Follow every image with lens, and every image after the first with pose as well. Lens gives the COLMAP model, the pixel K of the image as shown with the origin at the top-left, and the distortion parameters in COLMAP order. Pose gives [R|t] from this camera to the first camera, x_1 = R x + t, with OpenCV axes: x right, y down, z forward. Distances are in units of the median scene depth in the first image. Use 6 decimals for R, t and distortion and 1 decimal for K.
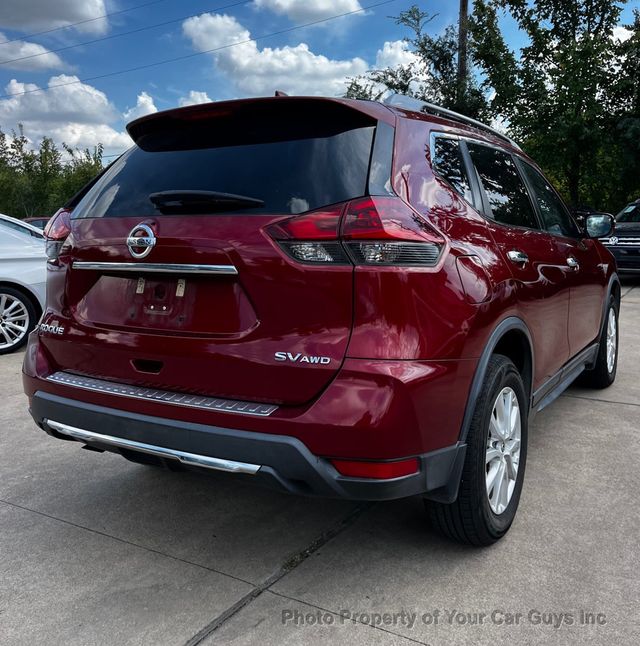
lens RADIAL K [[668.1, 0, 308.7], [0, 668.1, 289.9], [0, 0, 1]] dist [0.027778, 0.000000]
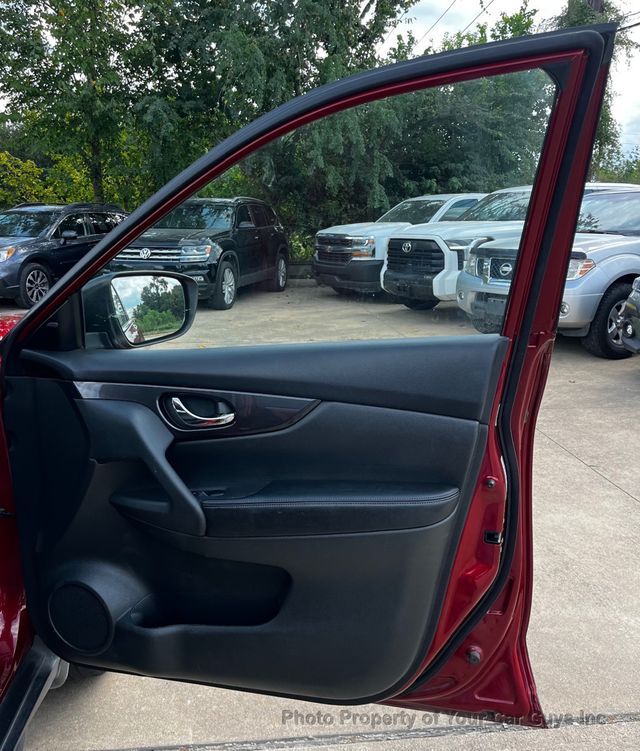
lens RADIAL K [[661.3, 0, 330.7], [0, 661.3, 378.6], [0, 0, 1]] dist [0.029171, -0.016045]
pose [[0.785515, -0.137469, 0.603381, 0.533691], [0.052035, 0.986234, 0.156953, -0.151560], [-0.616651, -0.091892, 0.781855, 0.971239]]
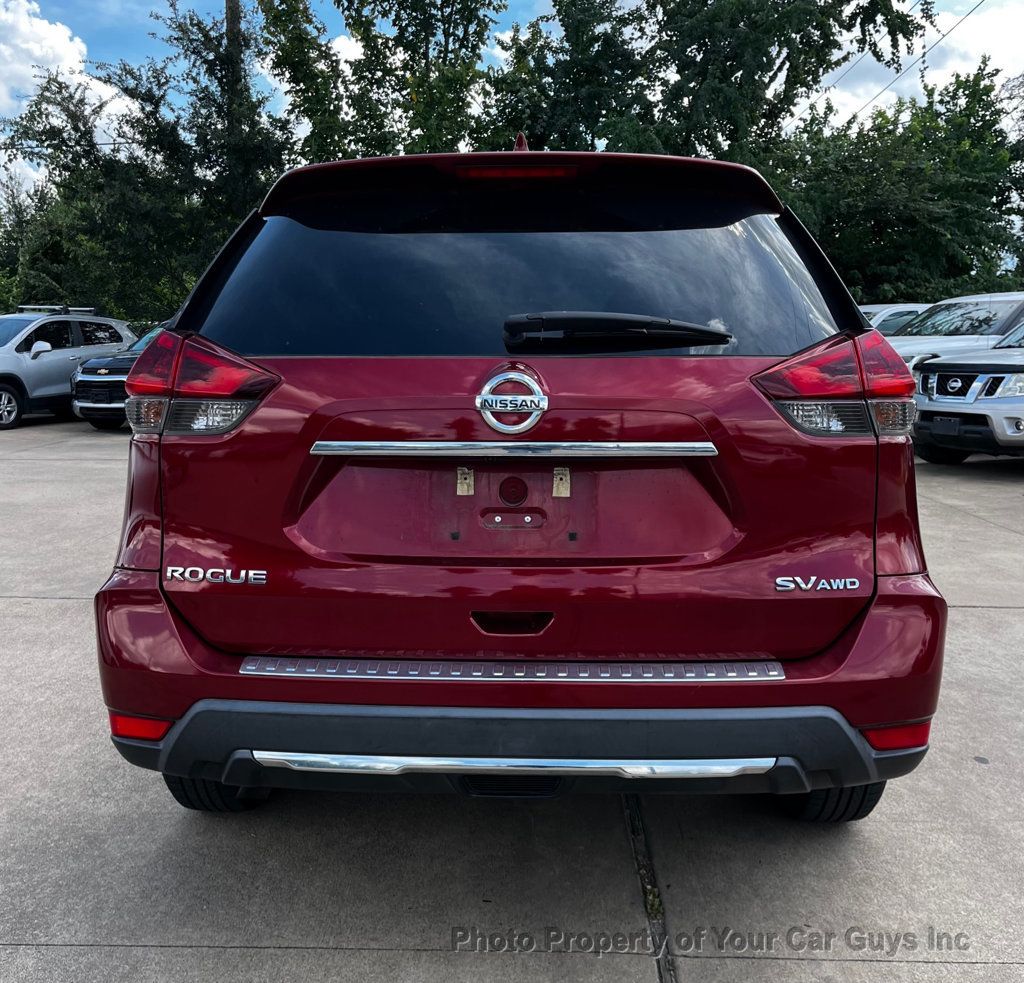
lens RADIAL K [[1101.4, 0, 492.1], [0, 1101.4, 513.6], [0, 0, 1]] dist [0.029592, 0.000000]
pose [[0.865266, -0.065495, 0.497016, -0.526036], [0.036168, 0.997001, 0.068415, -0.031757], [-0.500006, -0.041221, 0.865040, 0.156839]]
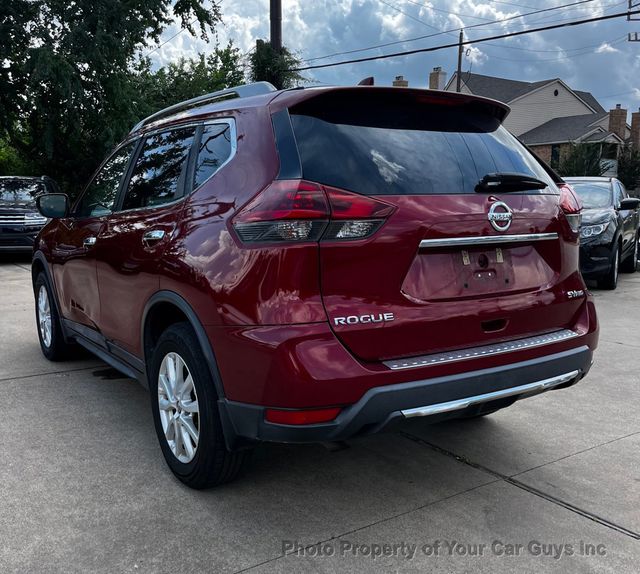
lens RADIAL K [[671.2, 0, 336.5], [0, 671.2, 322.2], [0, 0, 1]] dist [0.030942, 0.000000]
pose [[0.387110, -0.154882, 0.908932, -1.036336], [0.083679, 0.987624, 0.132653, -0.050751], [-0.918229, 0.024707, 0.395280, 0.586245]]
